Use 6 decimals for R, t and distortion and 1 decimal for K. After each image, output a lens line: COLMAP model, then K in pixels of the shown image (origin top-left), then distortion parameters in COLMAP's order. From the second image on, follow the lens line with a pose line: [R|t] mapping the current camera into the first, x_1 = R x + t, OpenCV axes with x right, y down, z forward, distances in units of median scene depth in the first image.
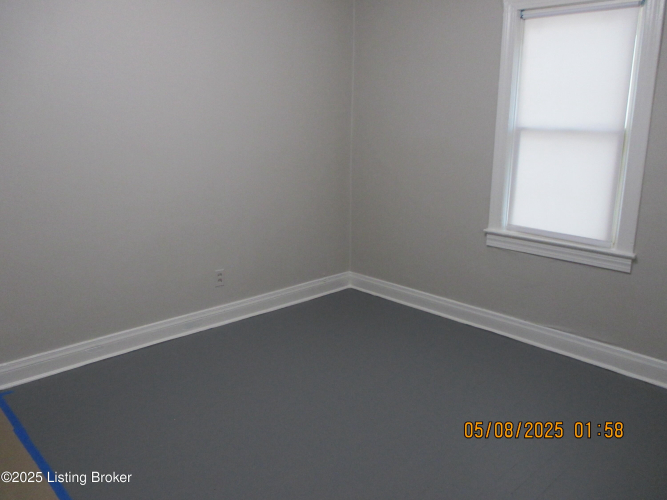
lens RADIAL K [[563.8, 0, 333.5], [0, 563.8, 250.0], [0, 0, 1]] dist [0.000917, -0.001176]
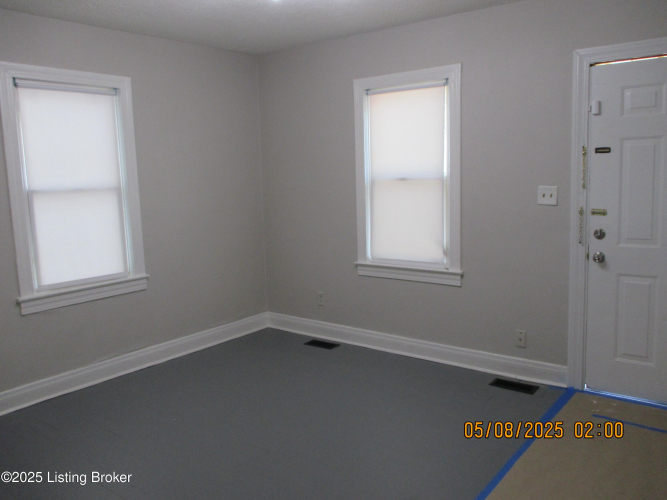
lens RADIAL K [[563.8, 0, 333.5], [0, 563.8, 250.0], [0, 0, 1]] dist [0.000917, -0.001176]
pose [[-0.149016, -0.129910, 0.980264, -0.798891], [0.278103, 0.945813, 0.167621, -0.139707], [-0.948922, 0.297593, -0.104813, 0.650136]]
